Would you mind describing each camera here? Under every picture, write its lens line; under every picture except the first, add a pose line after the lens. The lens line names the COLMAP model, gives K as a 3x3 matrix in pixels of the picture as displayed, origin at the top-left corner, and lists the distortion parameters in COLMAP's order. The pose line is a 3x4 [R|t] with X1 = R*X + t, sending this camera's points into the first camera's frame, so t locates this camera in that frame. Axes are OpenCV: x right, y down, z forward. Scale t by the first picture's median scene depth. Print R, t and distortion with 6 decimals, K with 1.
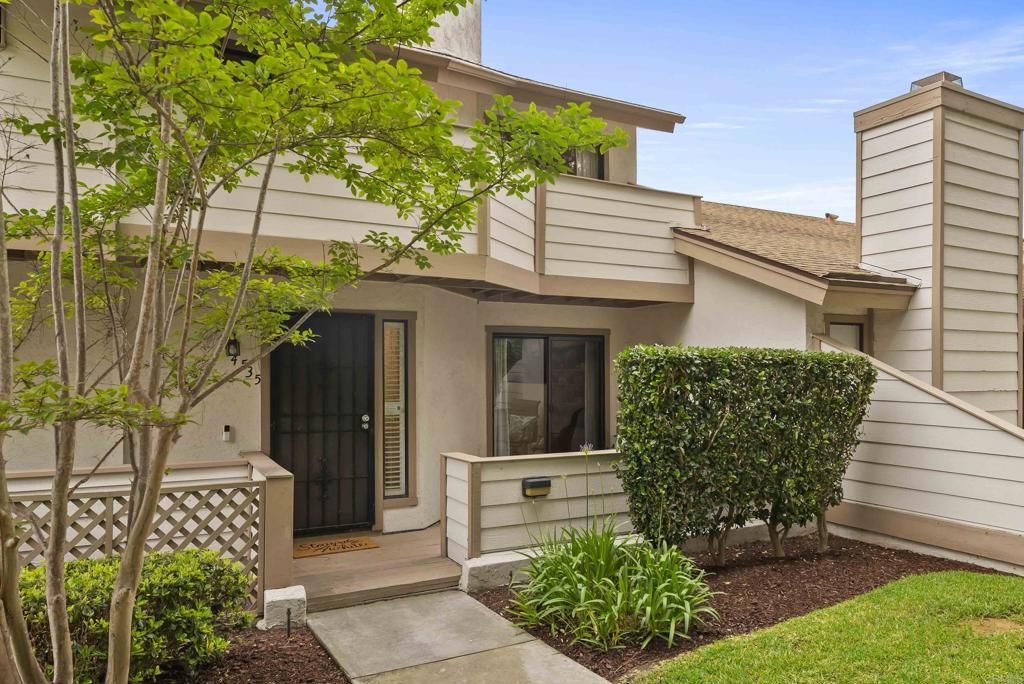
lens RADIAL K [[630.6, 0, 475.6], [0, 630.6, 368.7], [0, 0, 1]] dist [0.001110, -0.000515]
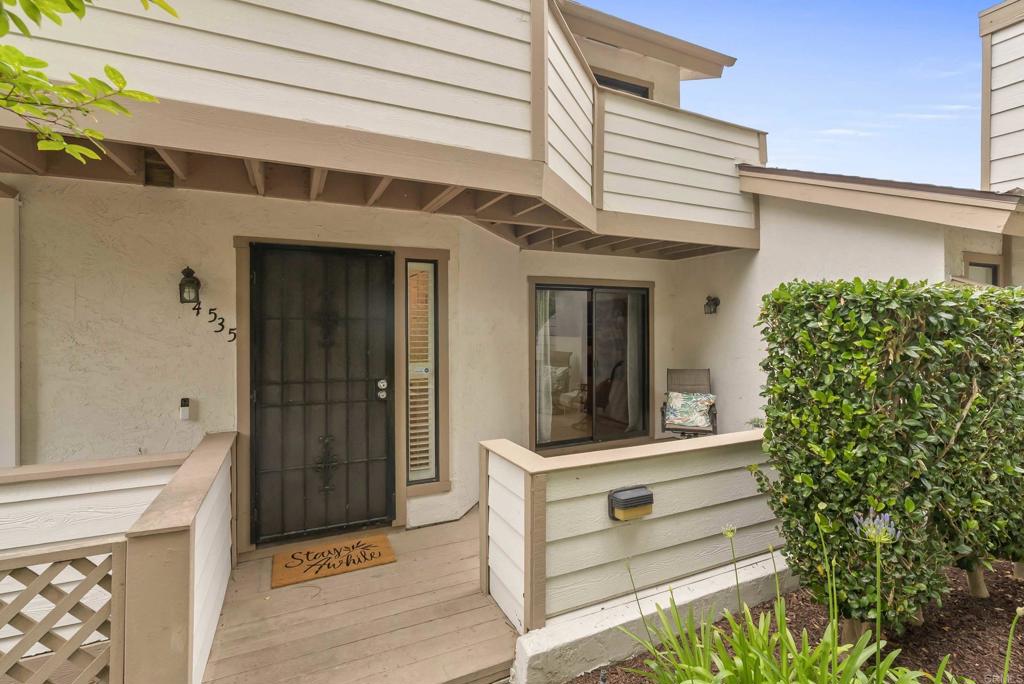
lens RADIAL K [[464.1, 0, 506.1], [0, 464.1, 324.4], [0, 0, 1]] dist [-0.002489, 0.000774]
pose [[0.999997, -0.000112, 0.002572, -0.024339], [0.000114, 1.000000, -0.000984, 0.005269], [-0.002571, 0.000984, 0.999996, 0.431724]]
